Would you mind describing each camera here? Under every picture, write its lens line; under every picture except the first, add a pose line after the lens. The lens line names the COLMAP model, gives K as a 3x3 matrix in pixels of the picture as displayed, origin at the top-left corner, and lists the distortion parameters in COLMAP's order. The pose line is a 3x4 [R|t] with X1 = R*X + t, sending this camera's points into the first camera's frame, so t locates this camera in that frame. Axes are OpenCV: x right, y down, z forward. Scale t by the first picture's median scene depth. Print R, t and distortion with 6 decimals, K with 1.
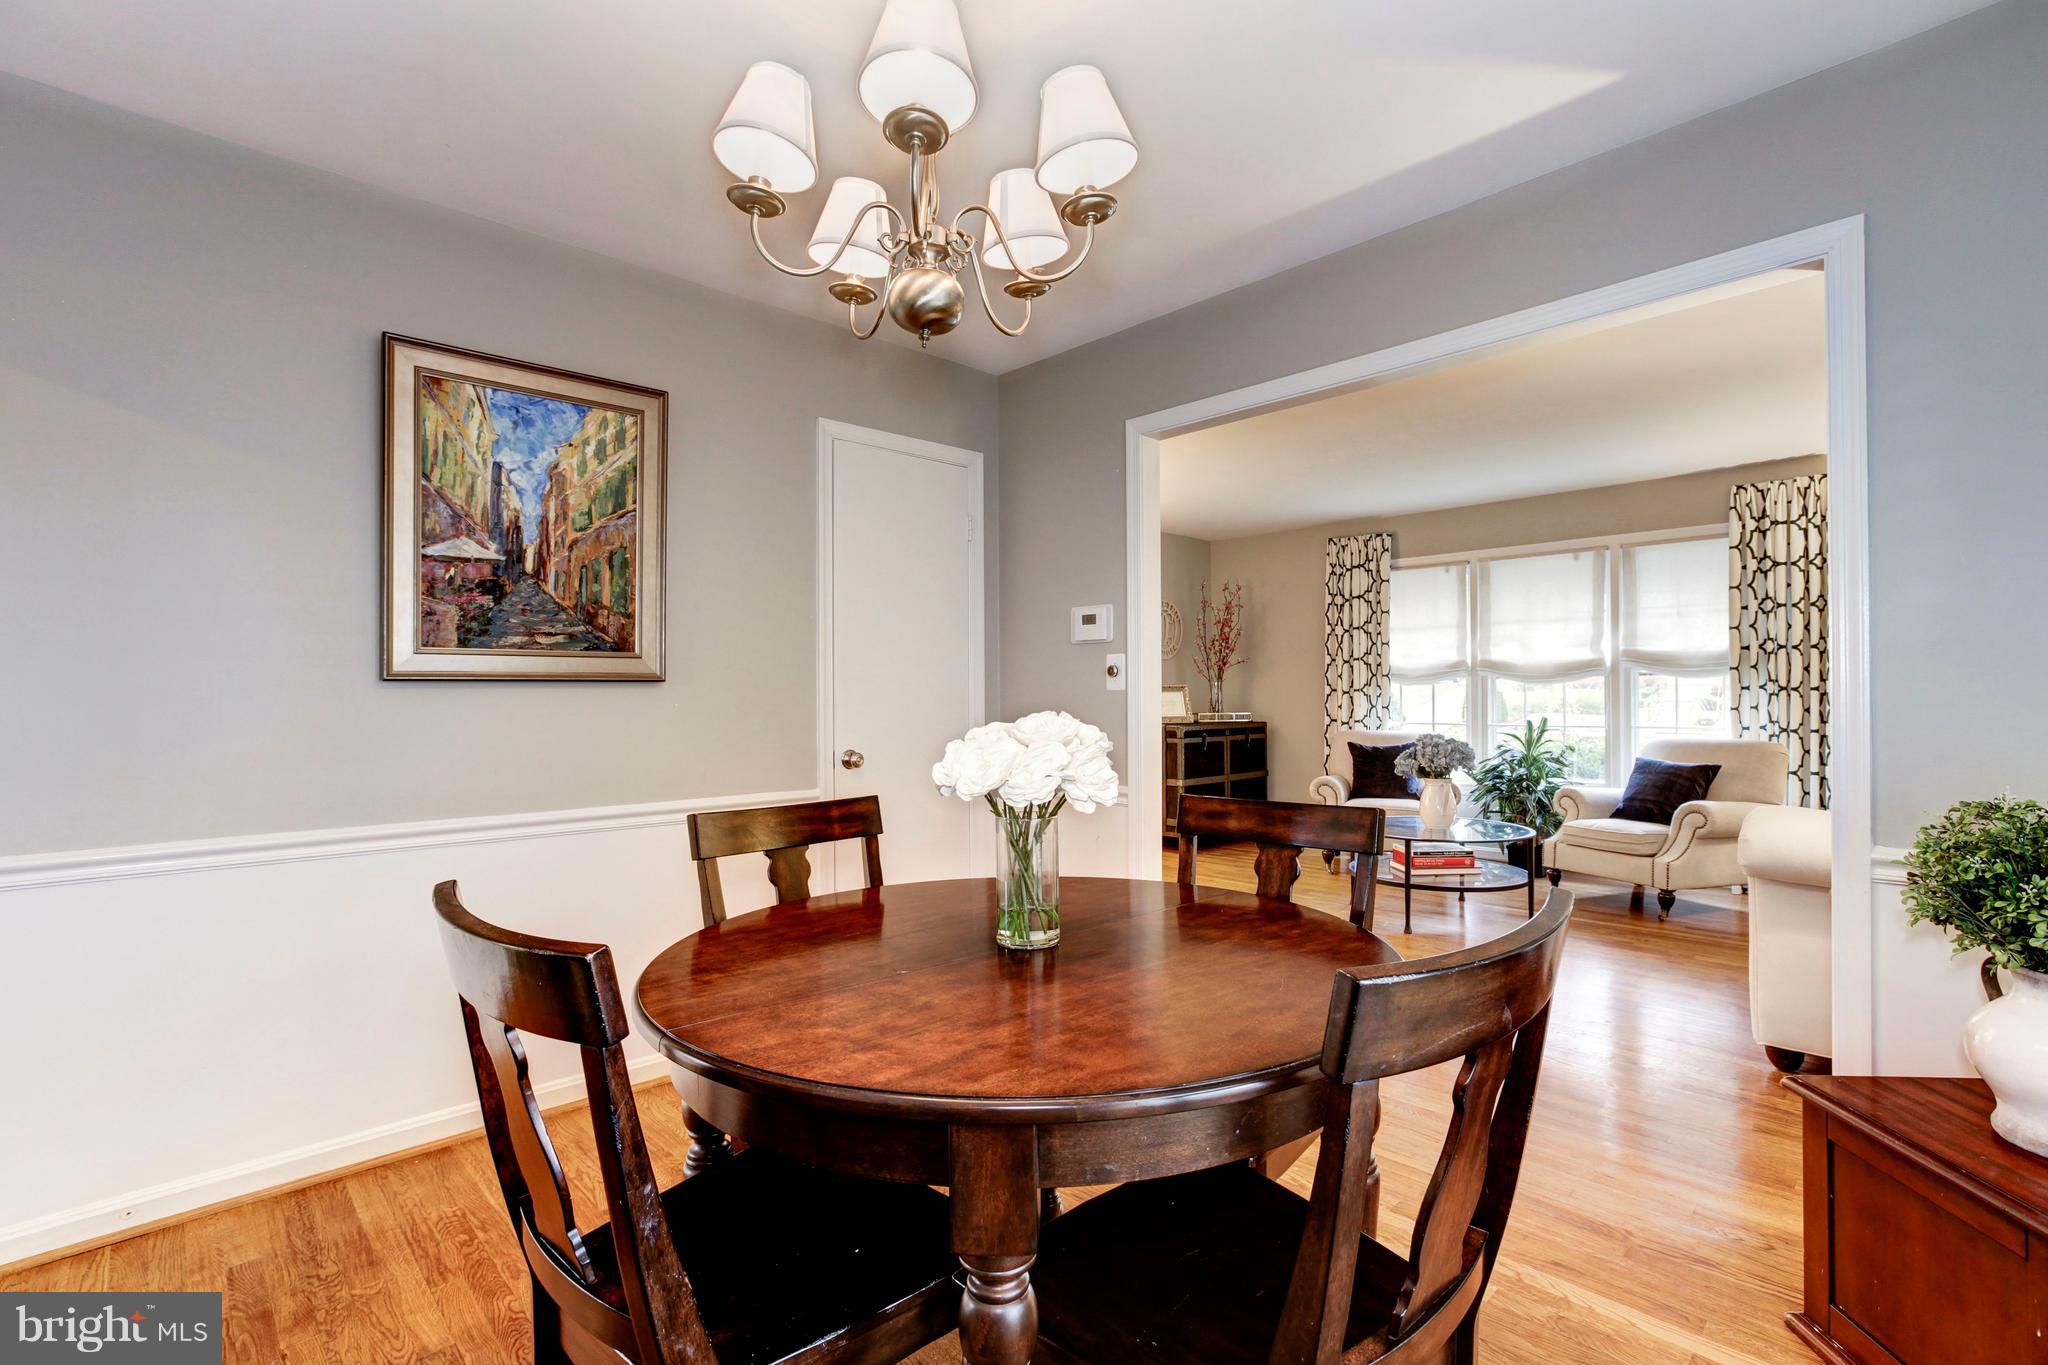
lens RADIAL K [[931.6, 0, 1039.8], [0, 931.6, 693.0], [0, 0, 1]] dist [-0.003756, 0.004639]
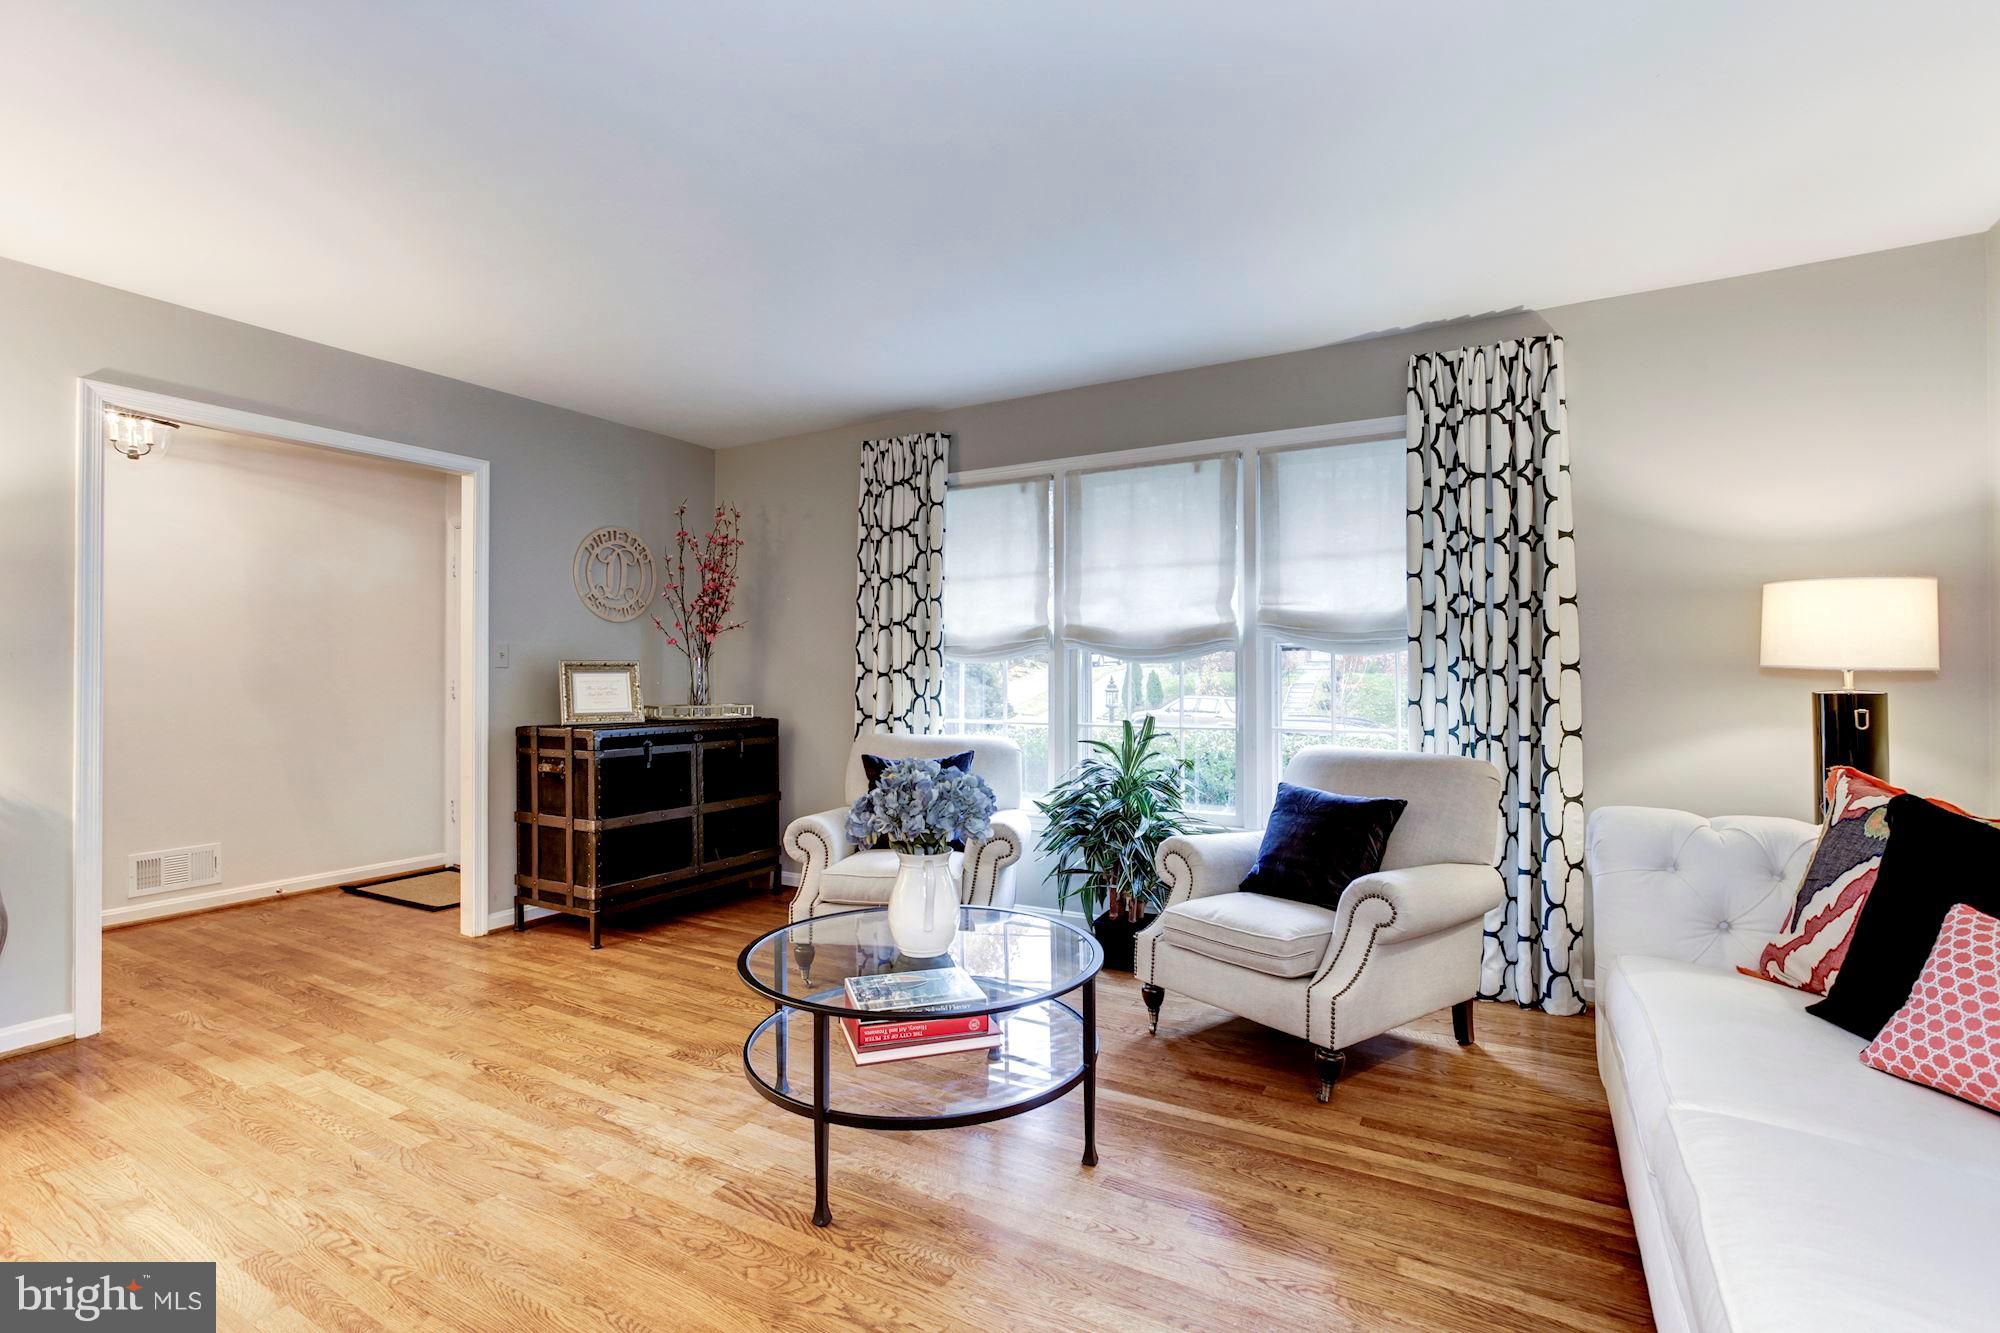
lens RADIAL K [[909.8, 0, 986.7], [0, 909.8, 661.2], [0, 0, 1]] dist [-0.003756, 0.004639]
pose [[0.964594, 0.012303, 0.263452, 0.275822], [-0.006812, 0.999740, -0.021747, 0.003748], [-0.263651, 0.019182, 0.964427, 0.439303]]
